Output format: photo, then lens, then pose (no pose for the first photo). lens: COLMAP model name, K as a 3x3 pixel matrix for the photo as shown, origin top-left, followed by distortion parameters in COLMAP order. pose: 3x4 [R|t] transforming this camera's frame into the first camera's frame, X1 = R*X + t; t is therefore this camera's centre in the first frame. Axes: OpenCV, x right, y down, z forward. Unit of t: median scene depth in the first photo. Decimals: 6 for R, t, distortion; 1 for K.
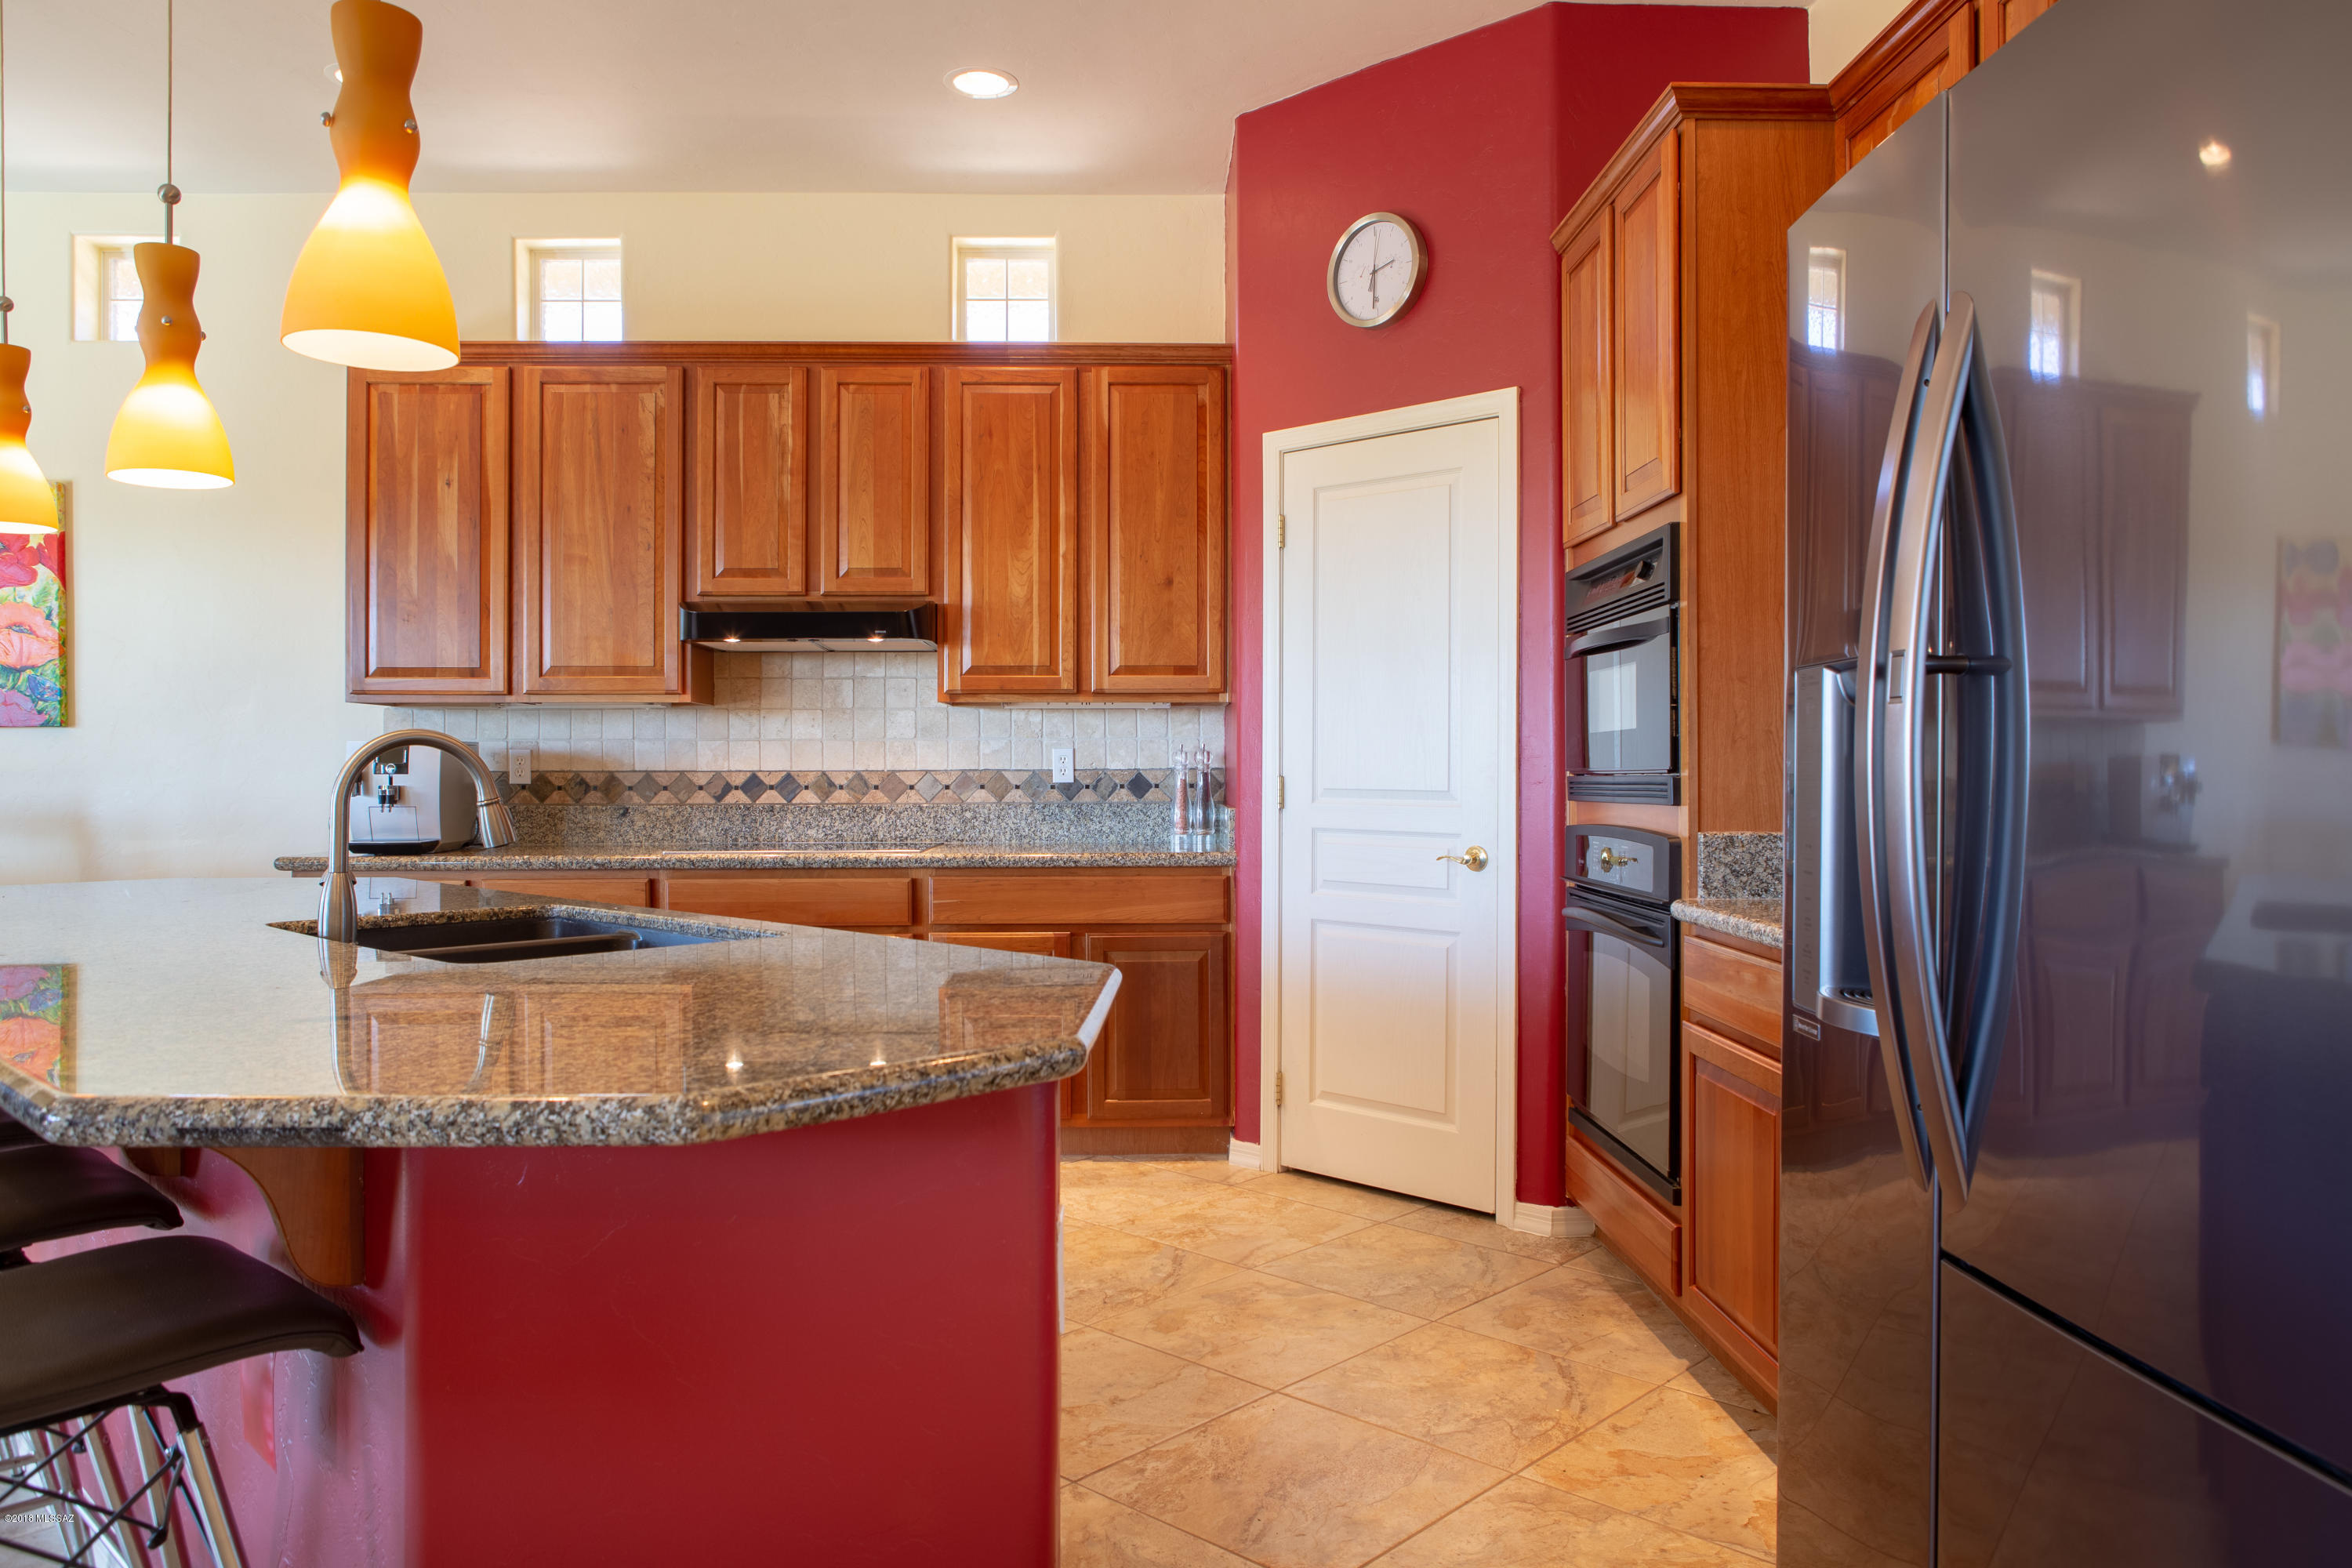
lens RADIAL K [[1617.7, 0, 1183.2], [0, 1617.7, 766.0], [0, 0, 1]] dist [-0.030929, 0.025867]
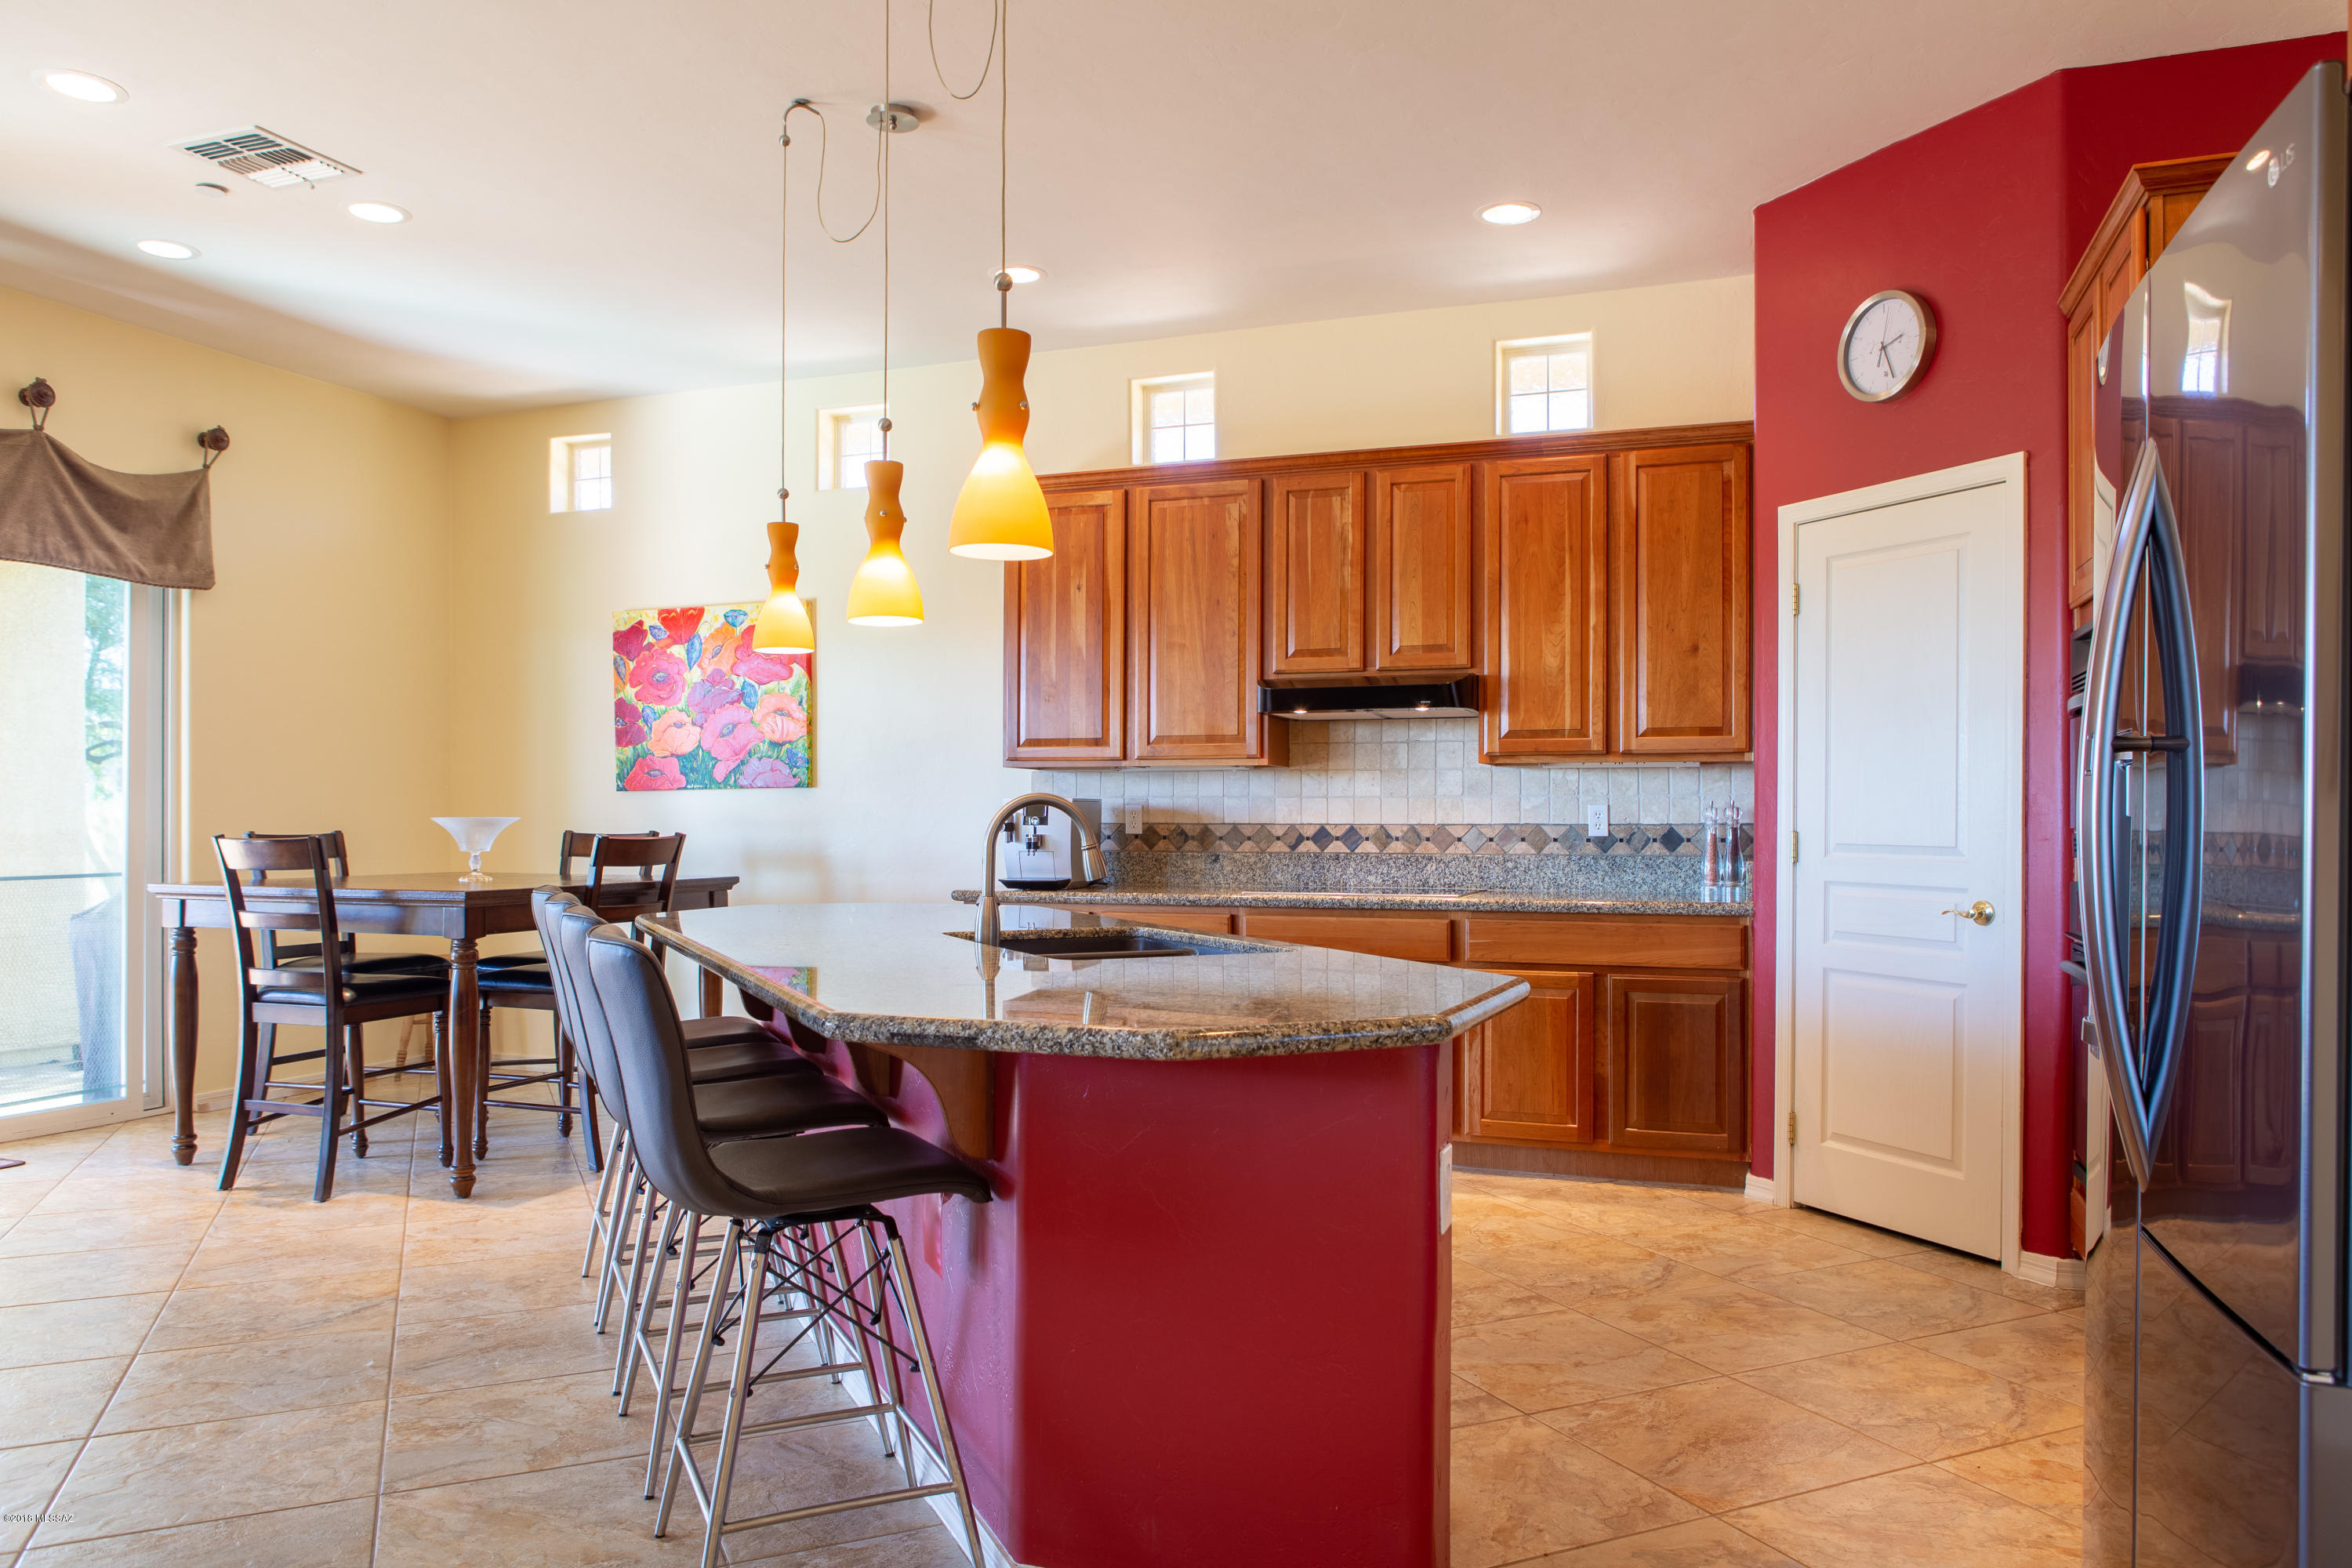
lens RADIAL K [[1634.0, 0, 1177.4], [0, 1634.0, 808.0], [0, 0, 1]] dist [-0.025461, 0.024620]
pose [[0.928203, 0.001337, -0.372072, 0.074922], [-0.003725, 0.999977, -0.005700, -0.001392], [0.372056, 0.006676, 0.928186, -0.123902]]
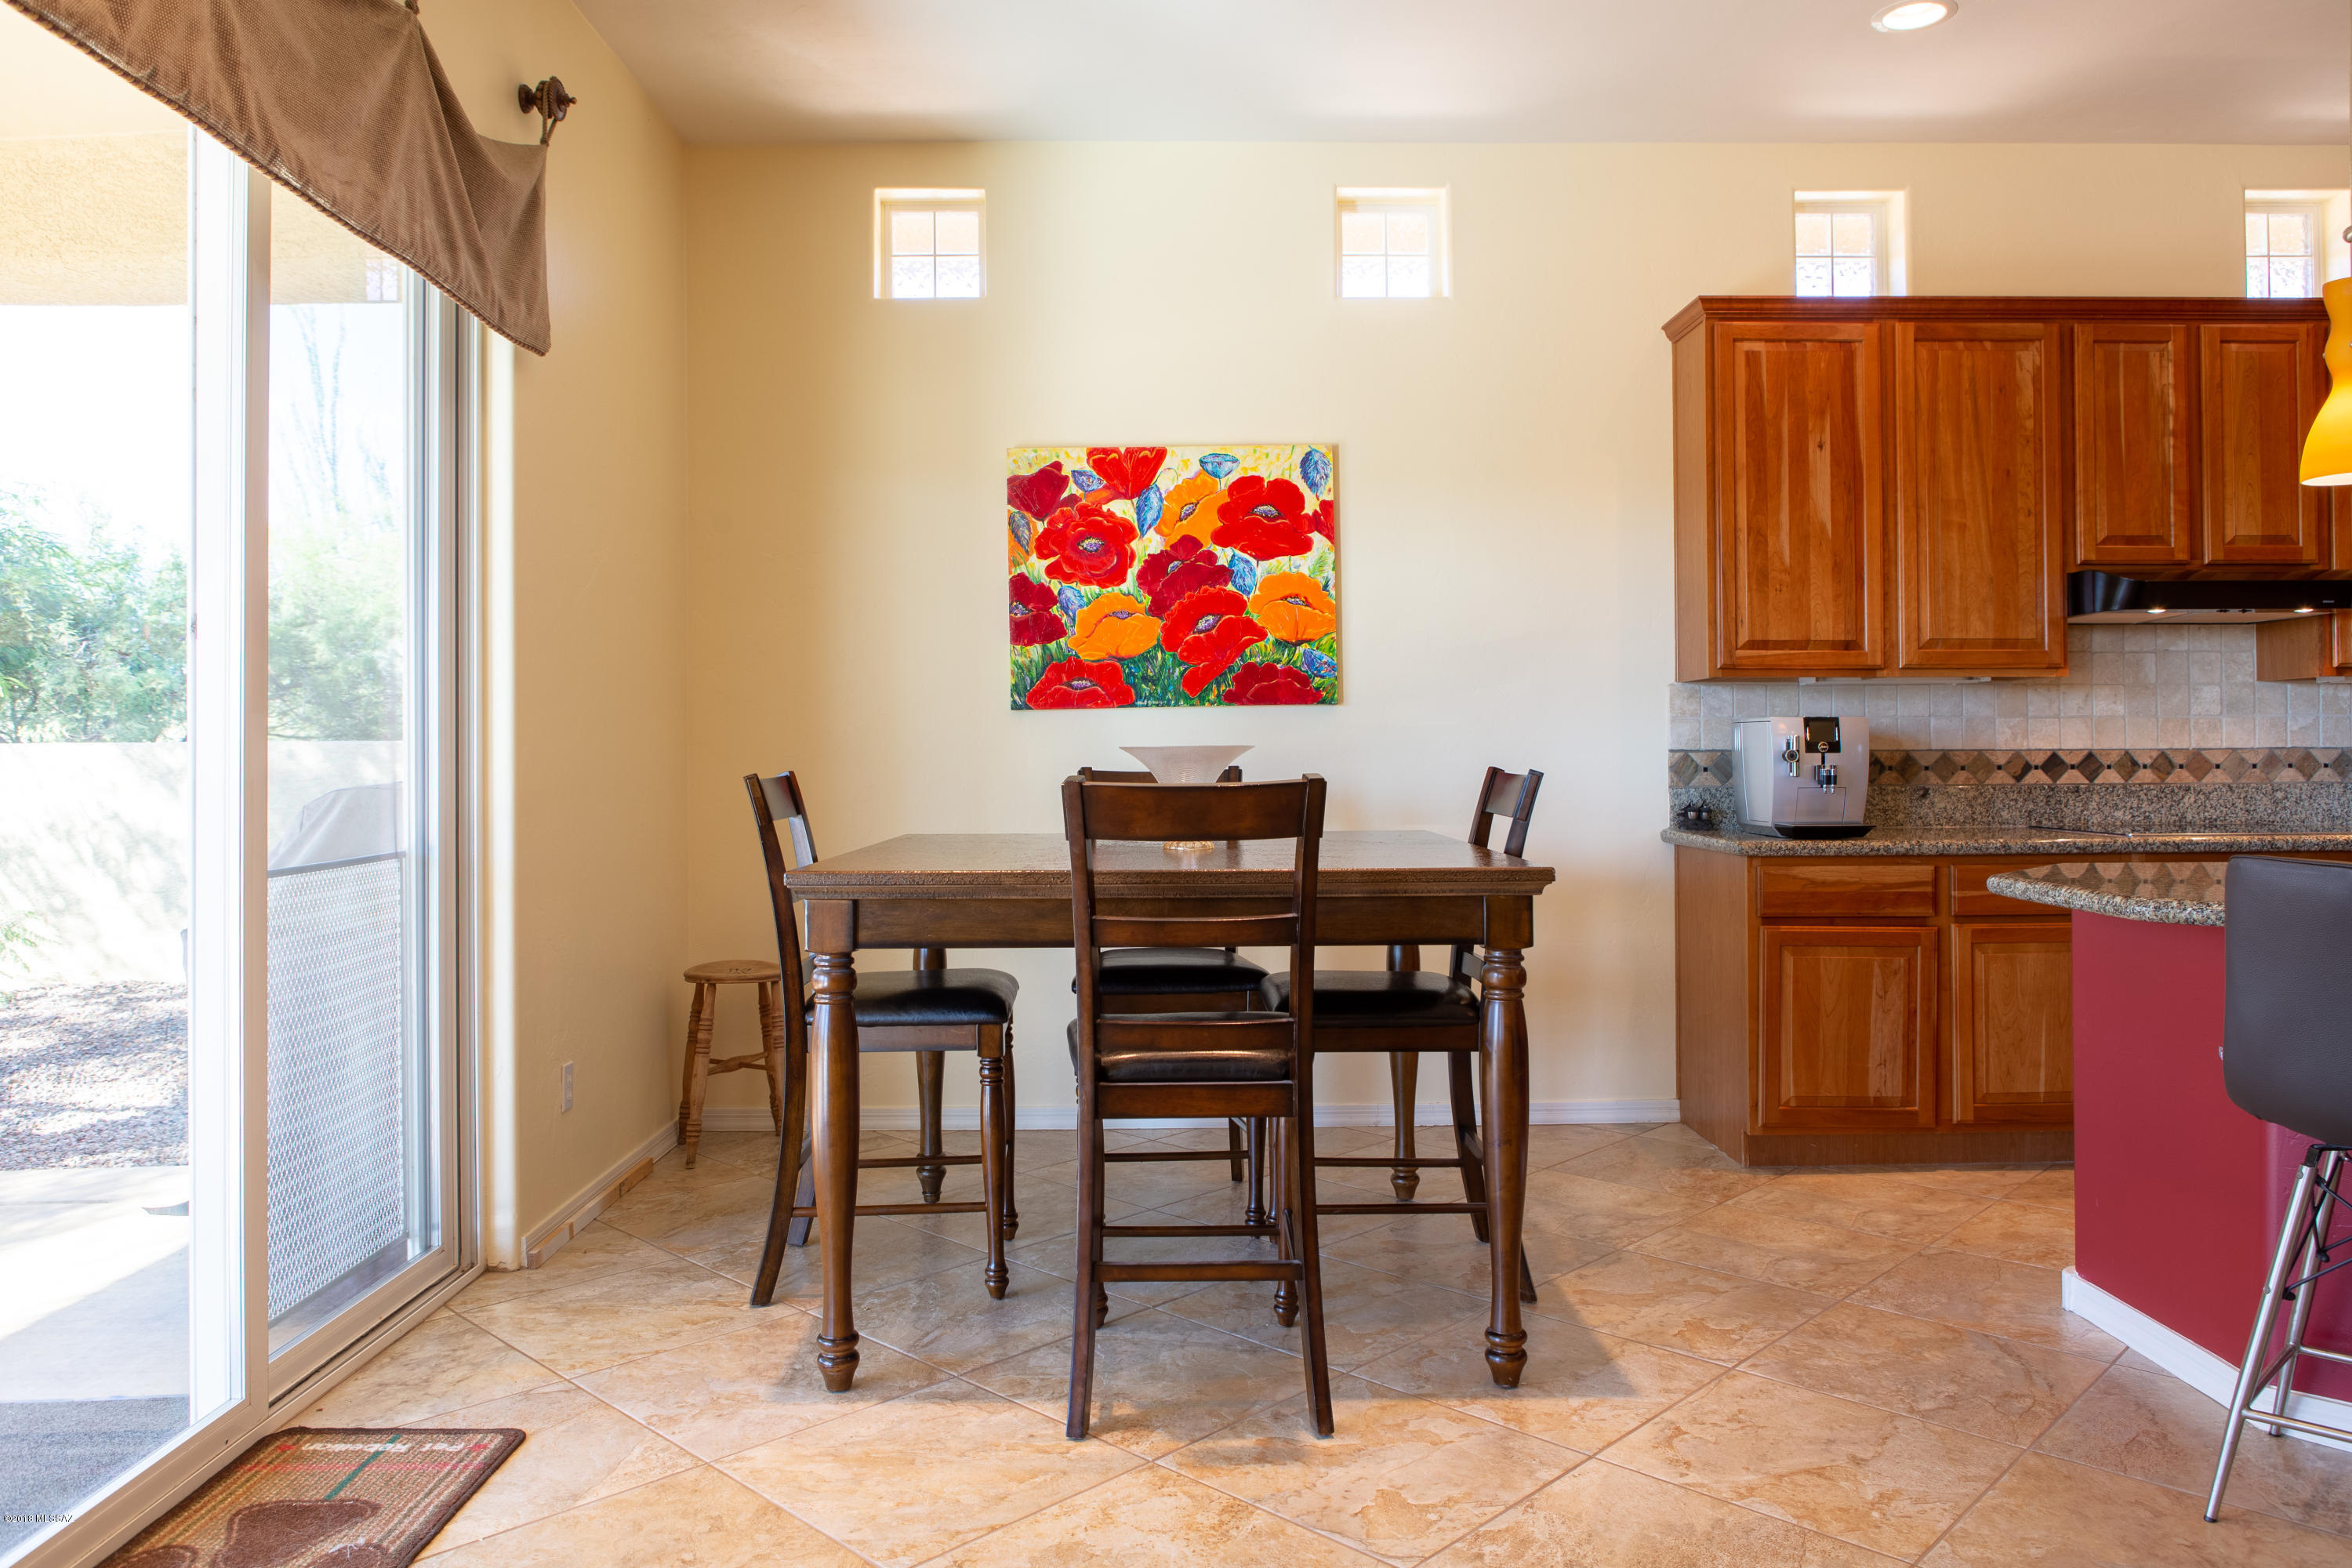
lens RADIAL K [[1616.6, 0, 1178.4], [0, 1616.6, 724.7], [0, 0, 1]] dist [-0.010891, 0.003811]
pose [[0.999996, -0.002873, -0.000744, -0.830646], [0.002861, 0.999881, -0.015135, 0.001377], [0.000788, 0.015133, 0.999885, 0.054052]]
